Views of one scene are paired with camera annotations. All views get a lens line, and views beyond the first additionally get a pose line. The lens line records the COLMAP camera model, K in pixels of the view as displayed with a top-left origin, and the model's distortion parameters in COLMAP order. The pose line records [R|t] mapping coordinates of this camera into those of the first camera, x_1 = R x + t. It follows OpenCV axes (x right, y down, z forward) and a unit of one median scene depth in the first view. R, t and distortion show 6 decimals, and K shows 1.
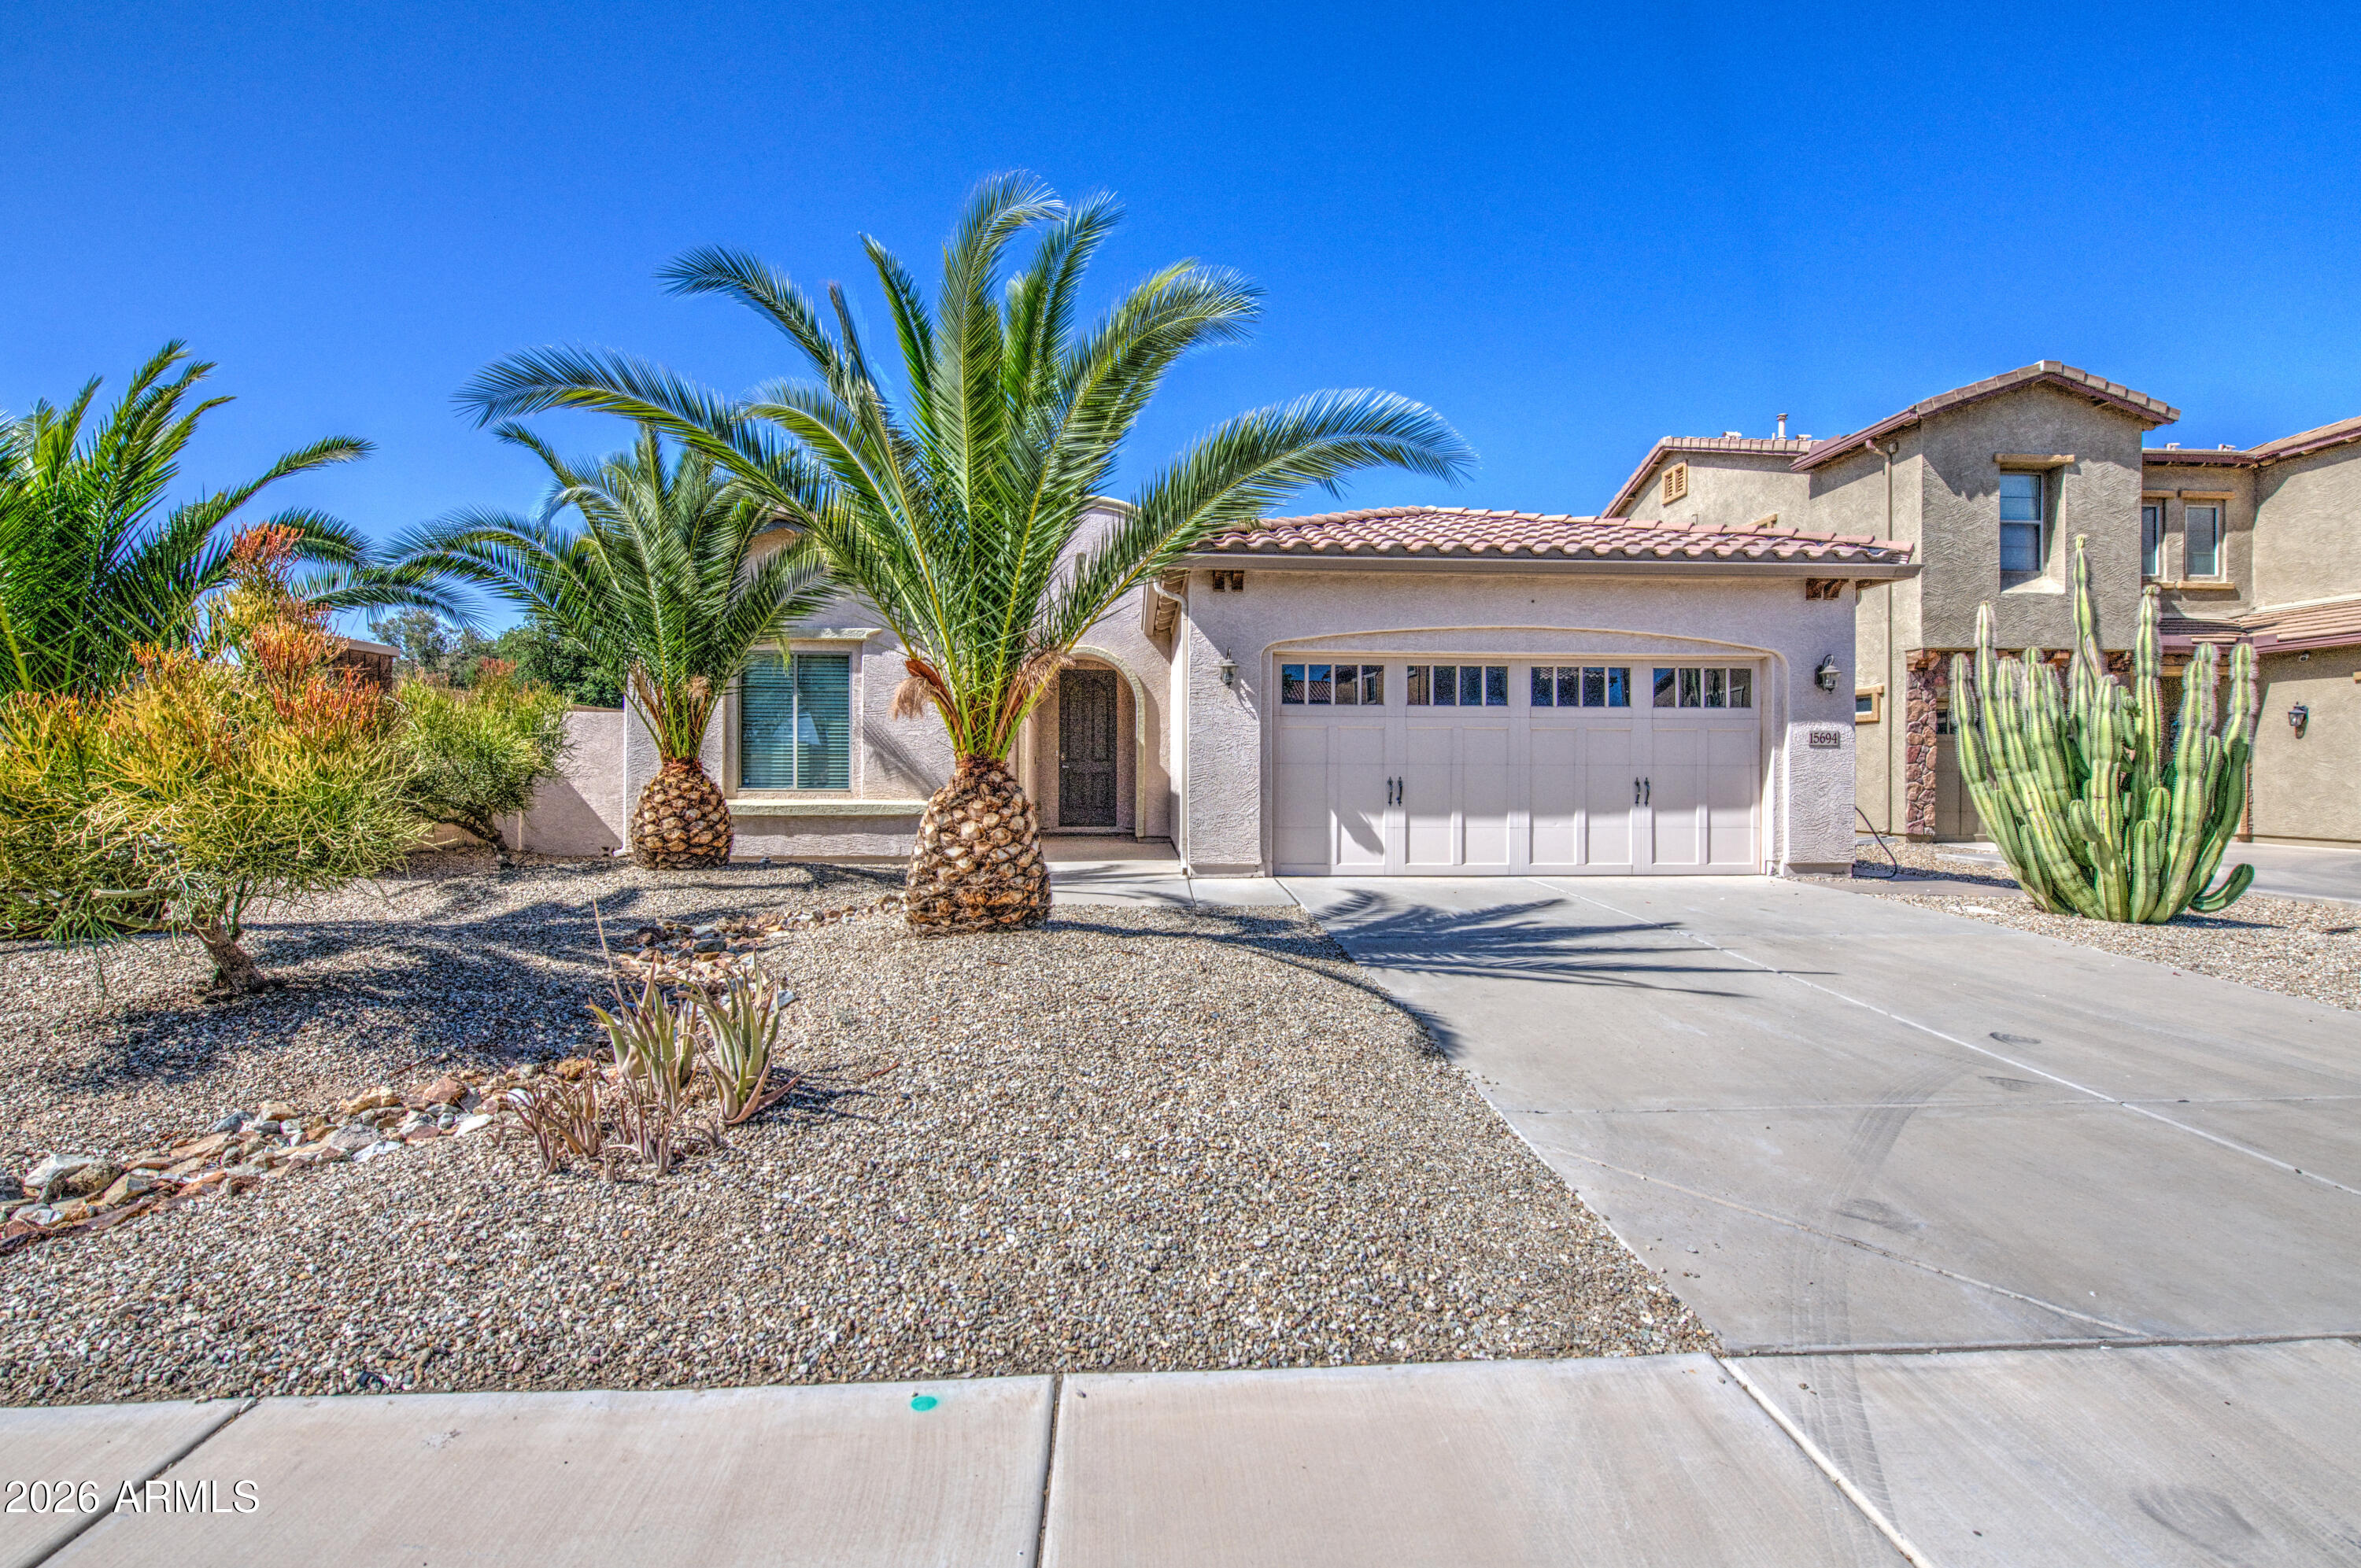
lens RADIAL K [[1049.1, 0, 1180.5], [0, 1049.1, 784.0], [0, 0, 1]] dist [0.012709, 0.000058]
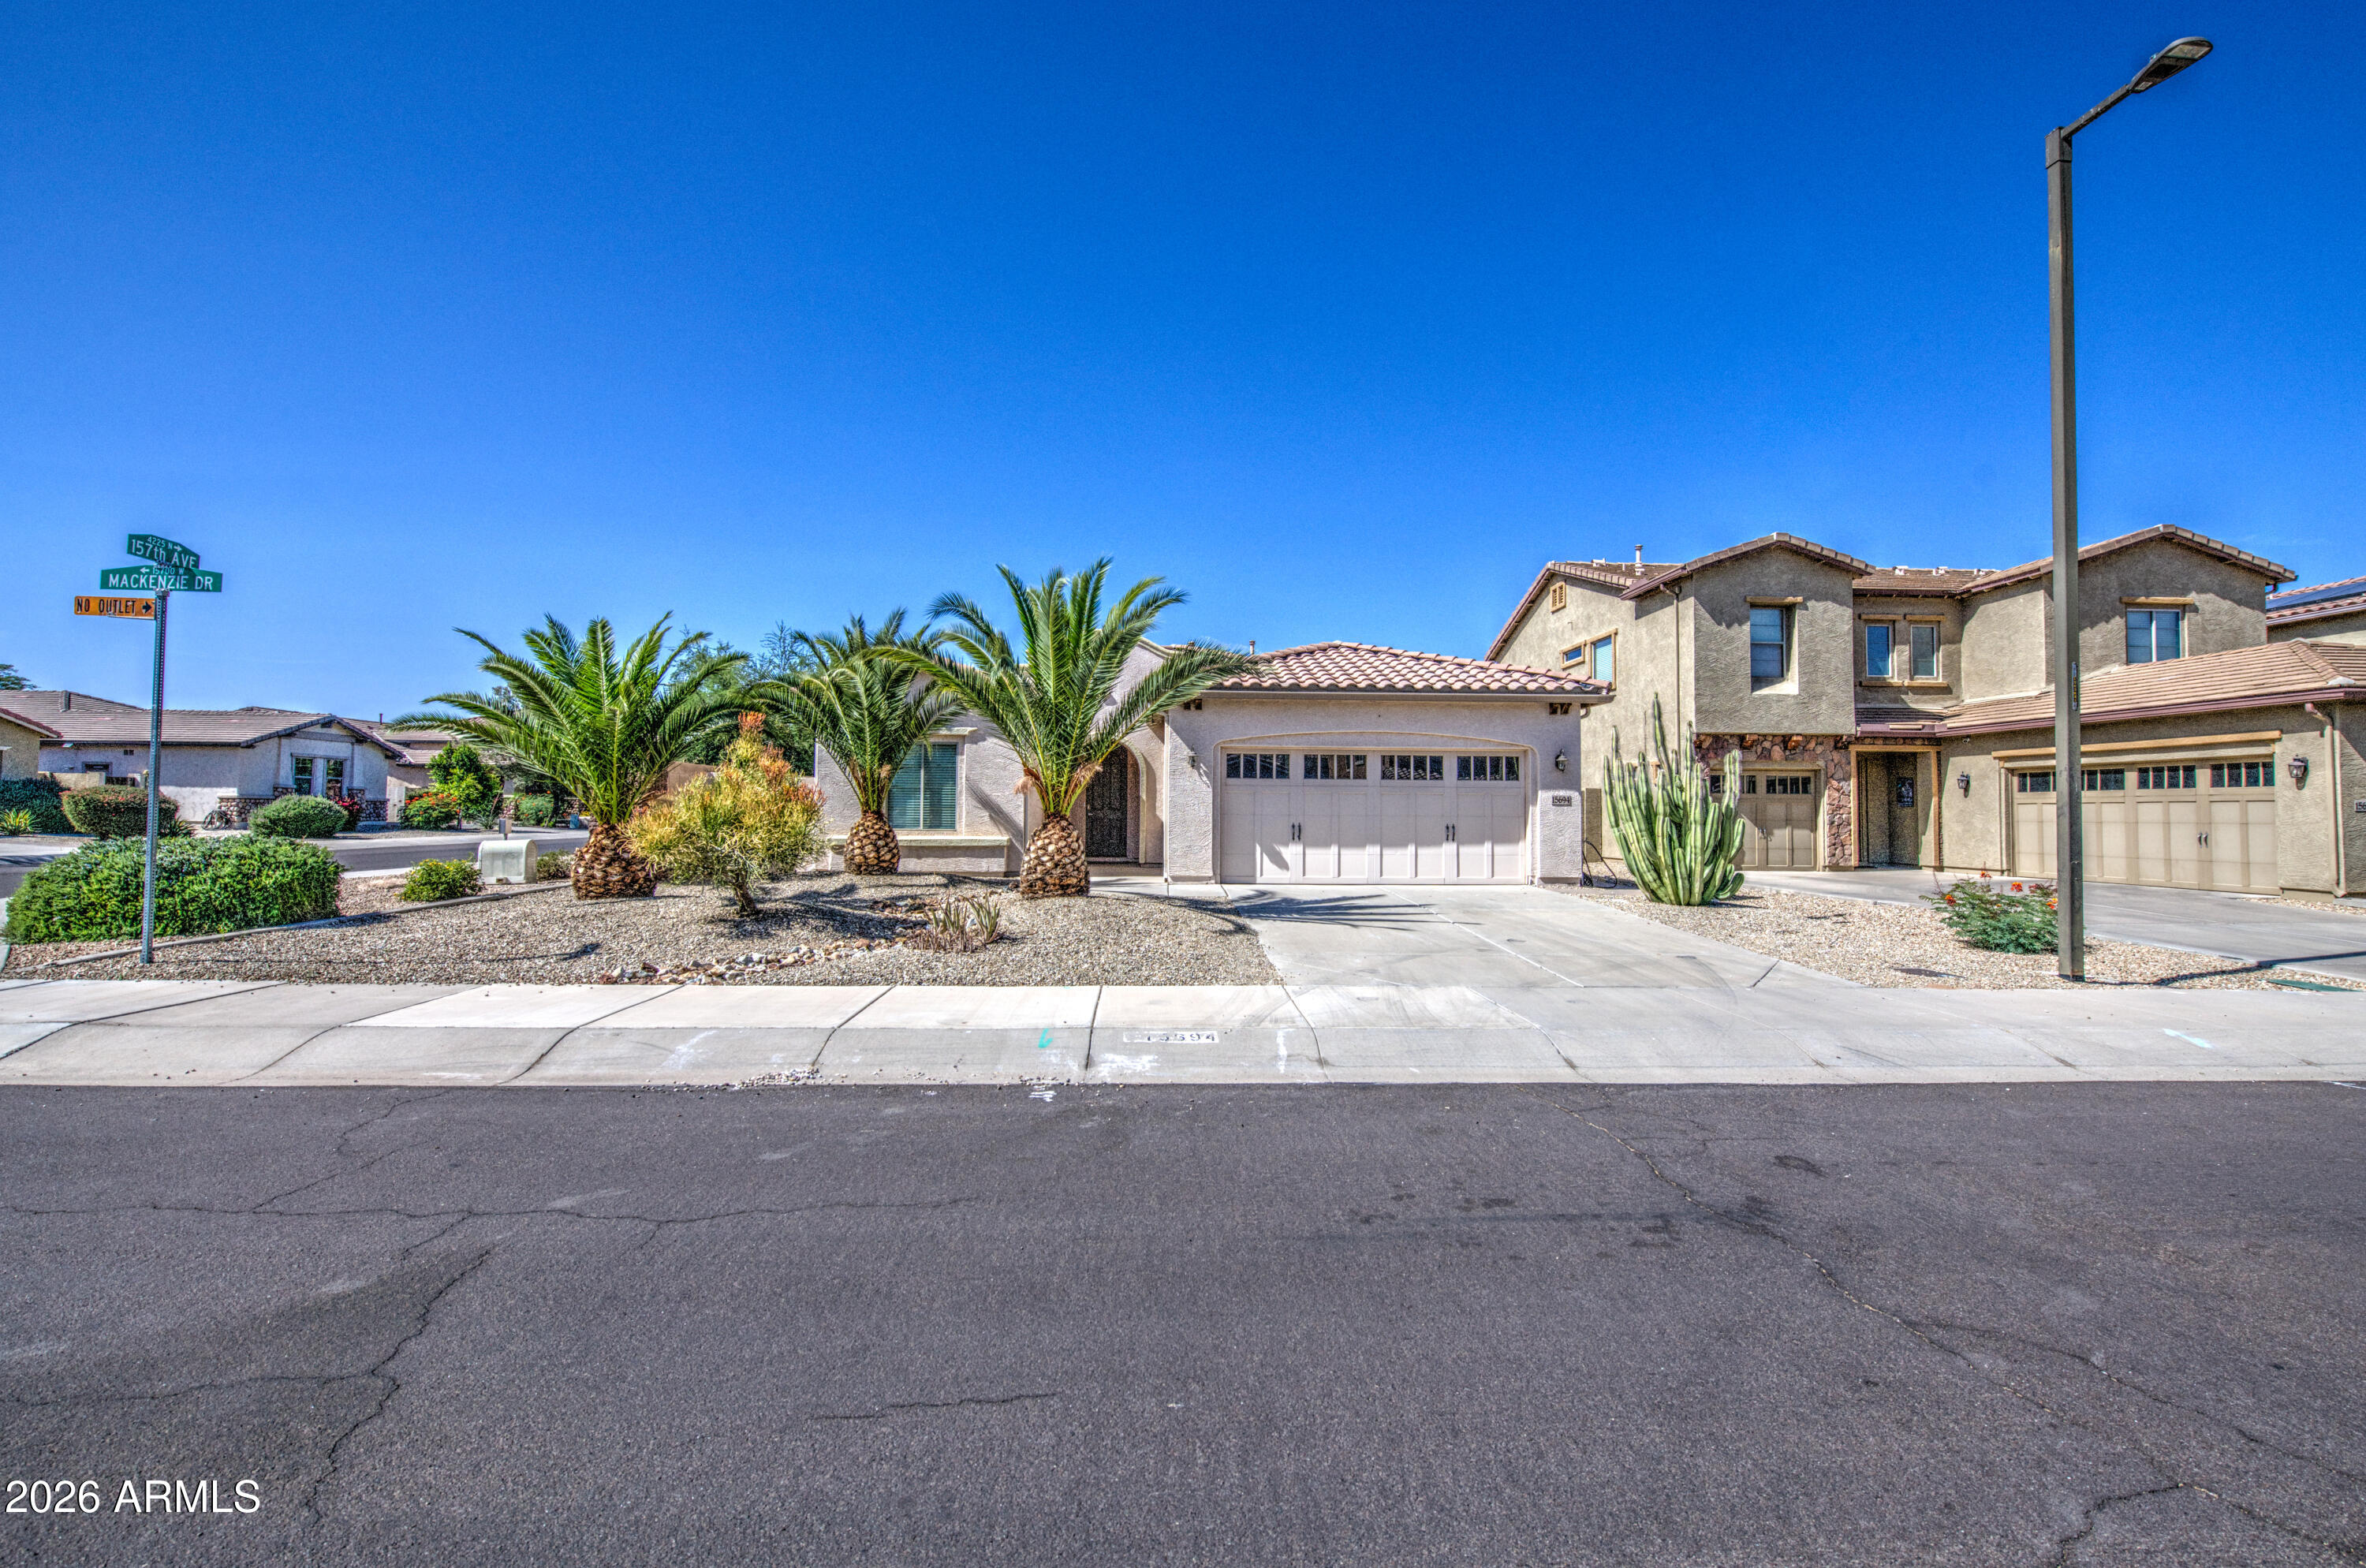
lens RADIAL K [[1051.5, 0, 1183.0], [0, 1051.5, 784.0], [0, 0, 1]] dist [0.012709, 0.000058]
pose [[0.999898, 0.002744, -0.014020, 0.050937], [-0.003306, 0.999185, -0.040233, -0.000818], [0.013898, 0.040275, 0.999092, -0.622421]]
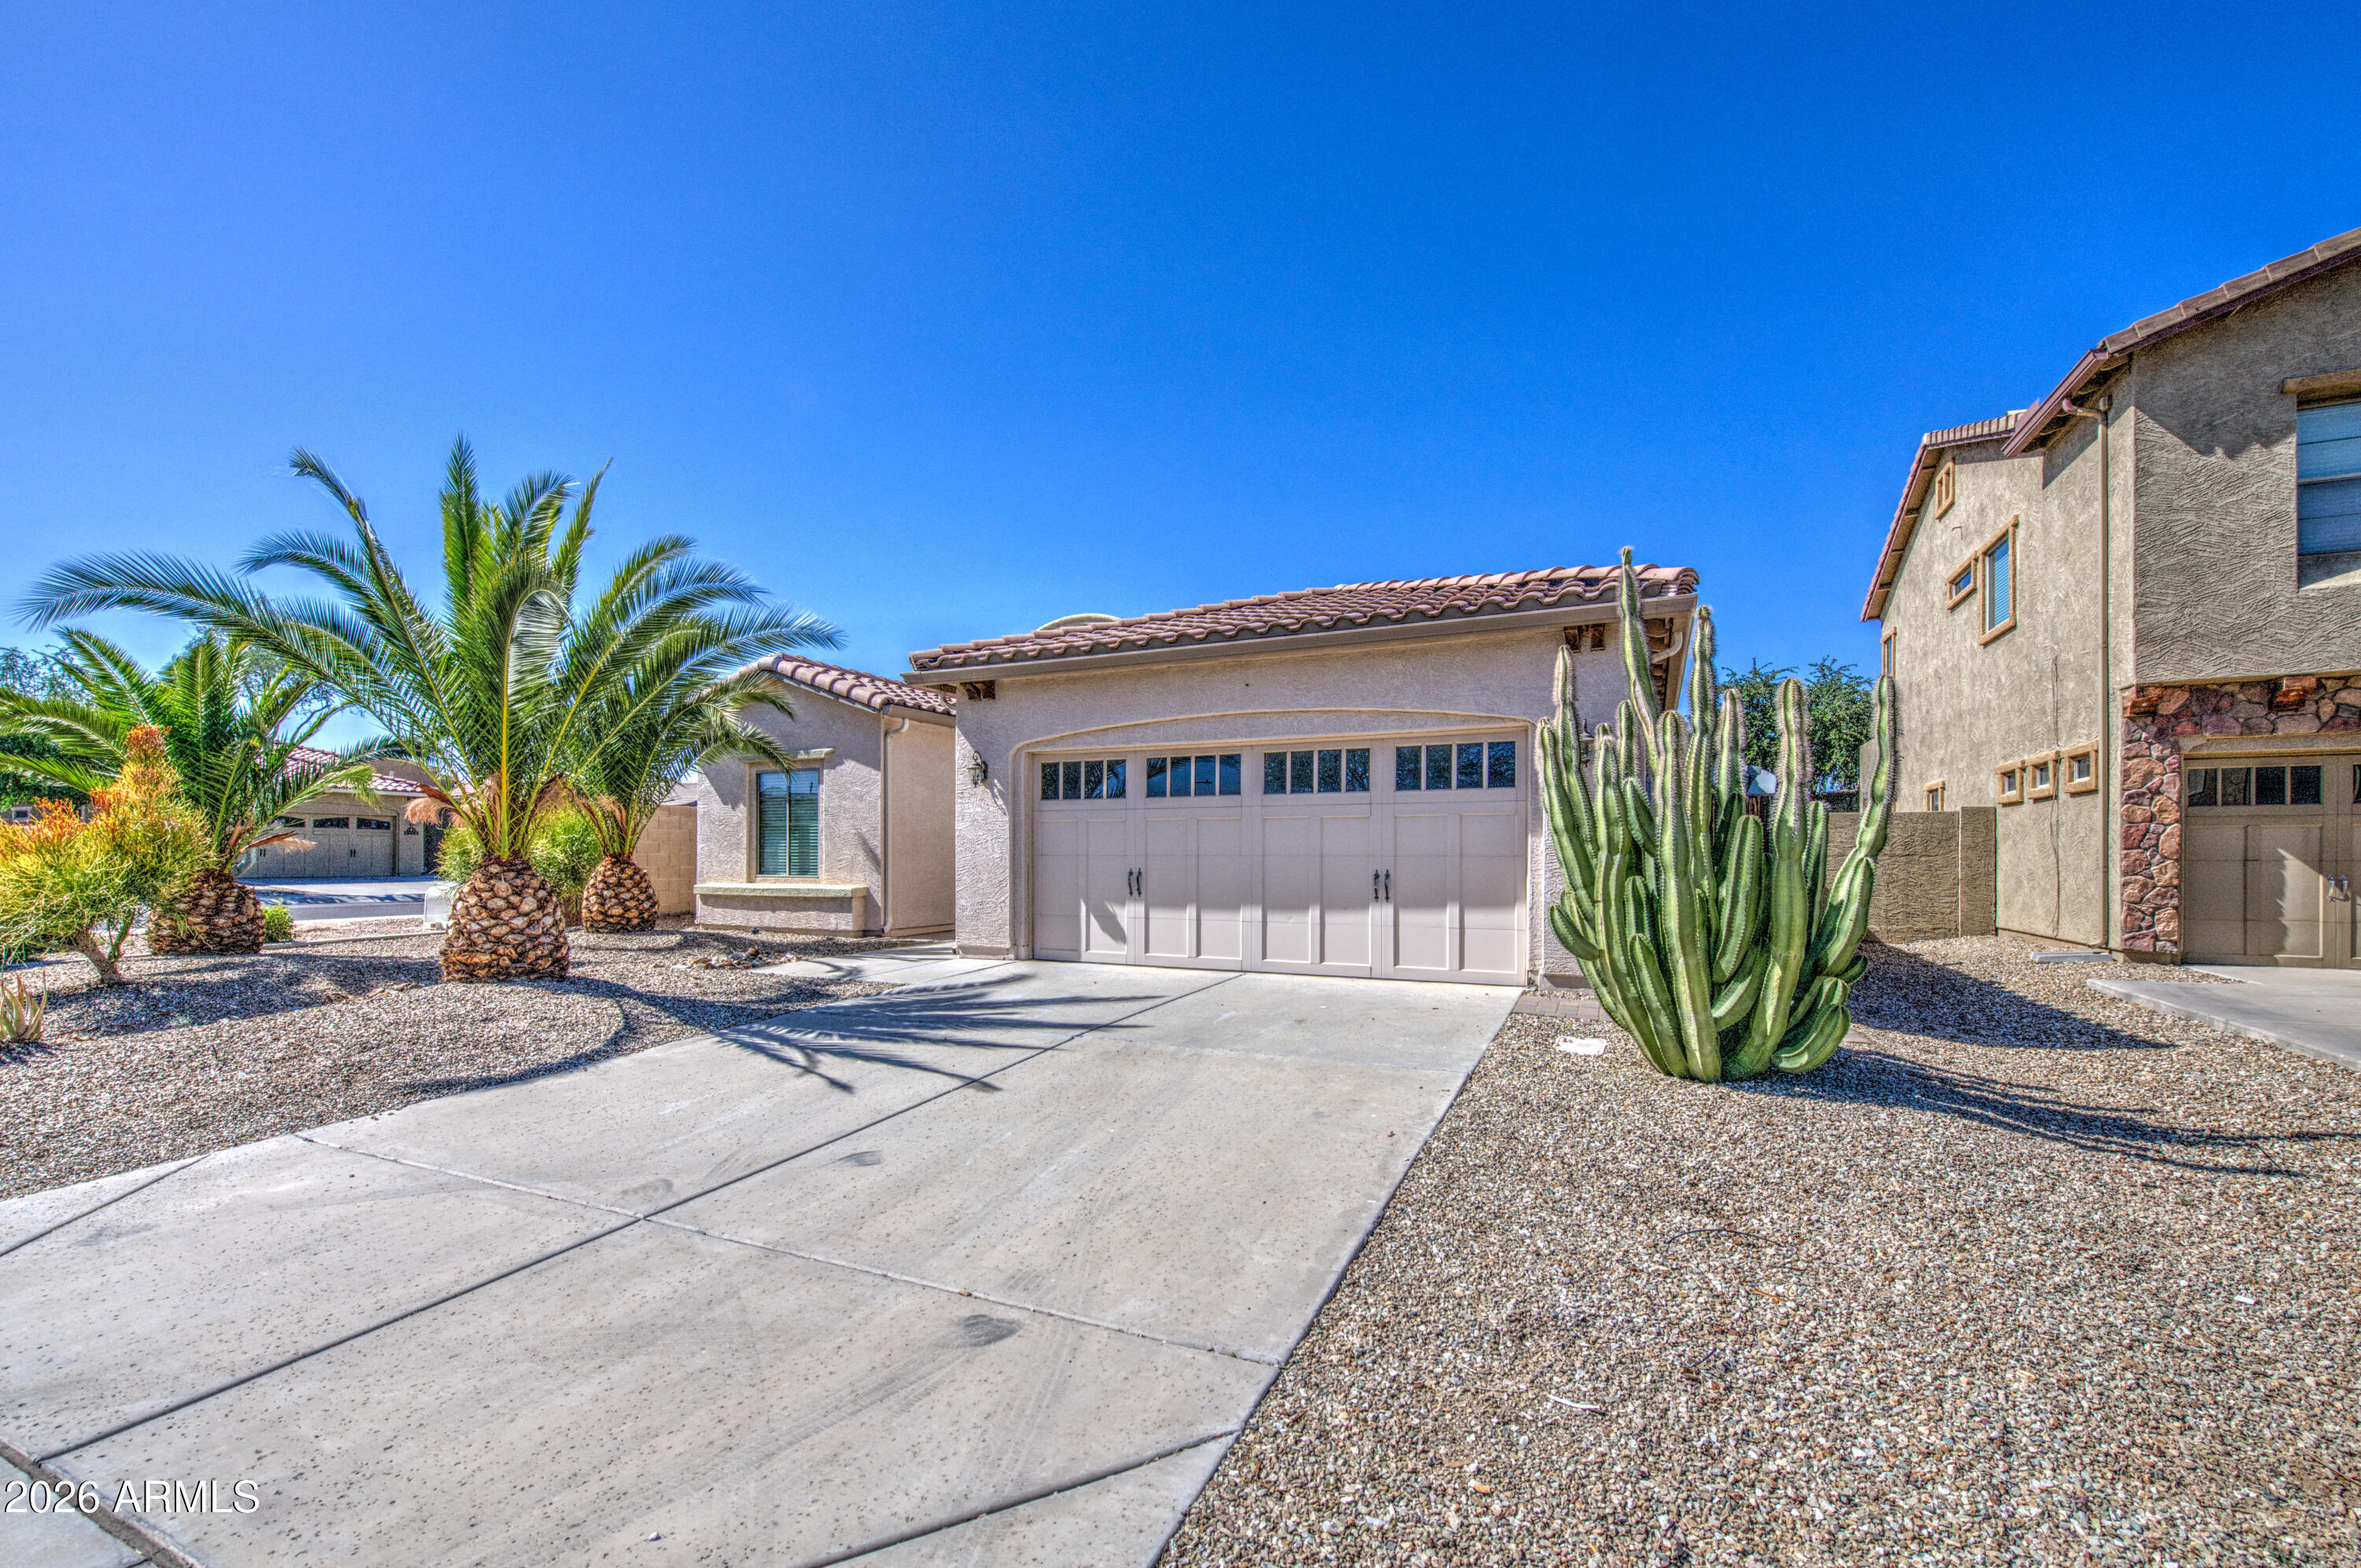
lens RADIAL K [[995.0, 0, 1170.3], [0, 995.0, 860.5], [0, 0, 1]] dist [0.001230, 0.000186]
pose [[0.872164, 0.000162, -0.489214, 0.695330], [-0.003812, 0.999972, -0.006465, -0.008192], [0.489199, 0.007503, 0.872140, 0.174628]]
